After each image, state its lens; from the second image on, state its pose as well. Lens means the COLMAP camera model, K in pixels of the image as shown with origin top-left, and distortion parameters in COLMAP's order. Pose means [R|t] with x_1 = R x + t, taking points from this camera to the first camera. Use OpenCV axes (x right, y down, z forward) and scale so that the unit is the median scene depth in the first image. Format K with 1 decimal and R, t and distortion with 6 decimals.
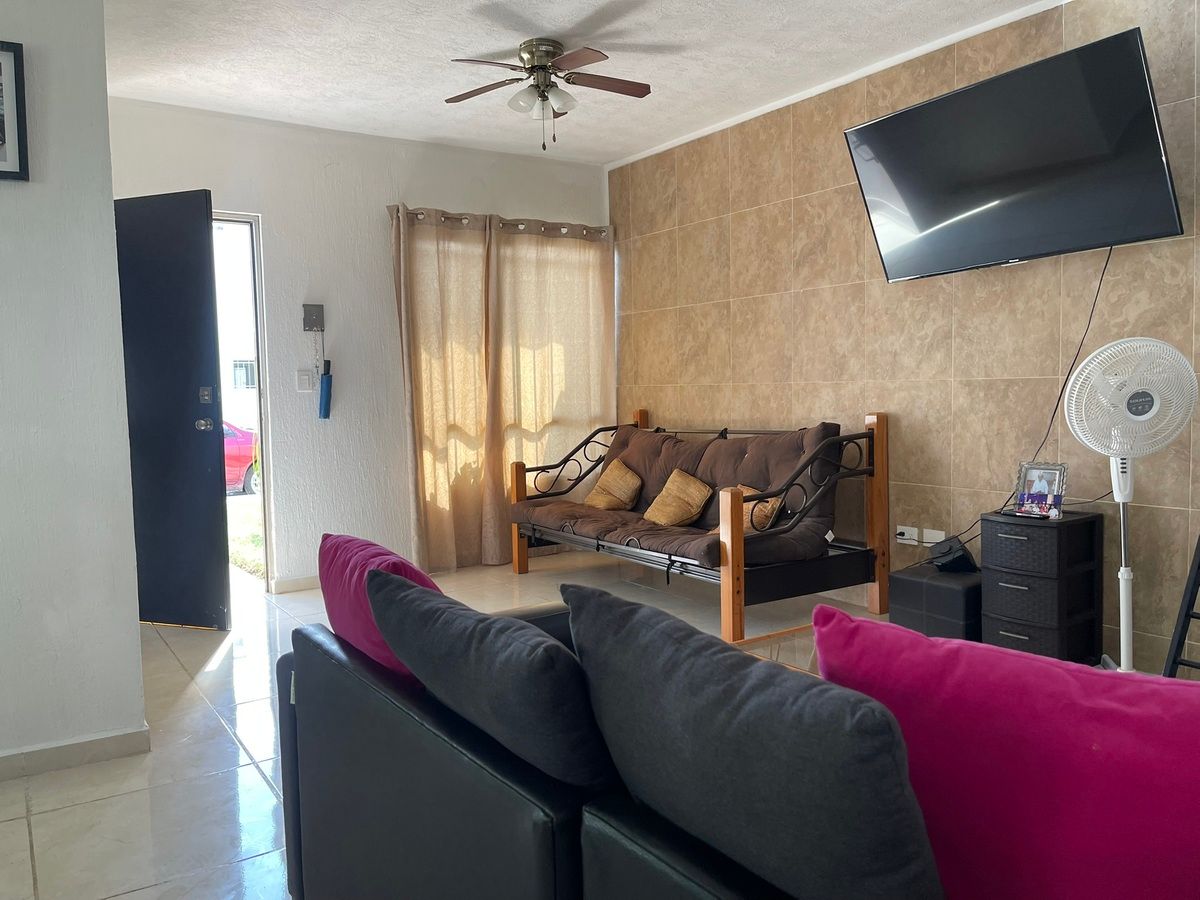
lens RADIAL K [[907.6, 0, 603.3], [0, 907.6, 457.4], [0, 0, 1]] dist [0.053140, -0.060693]
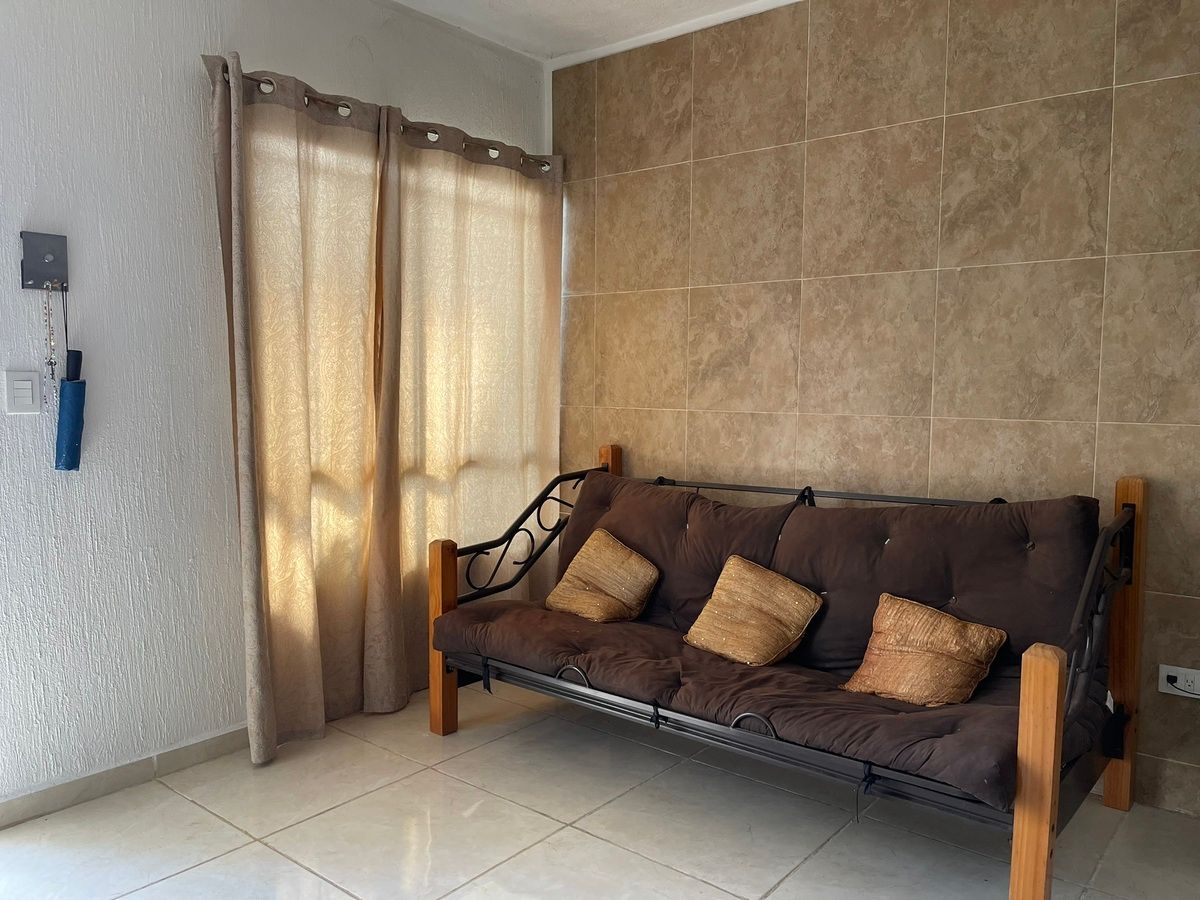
lens RADIAL K [[907.6, 0, 603.3], [0, 907.6, 457.4], [0, 0, 1]] dist [0.053140, -0.060693]
pose [[0.956290, 0.005411, 0.292371, -0.163130], [-0.005827, 0.999983, 0.000553, -0.047429], [-0.292363, -0.002233, 0.956305, 0.415326]]
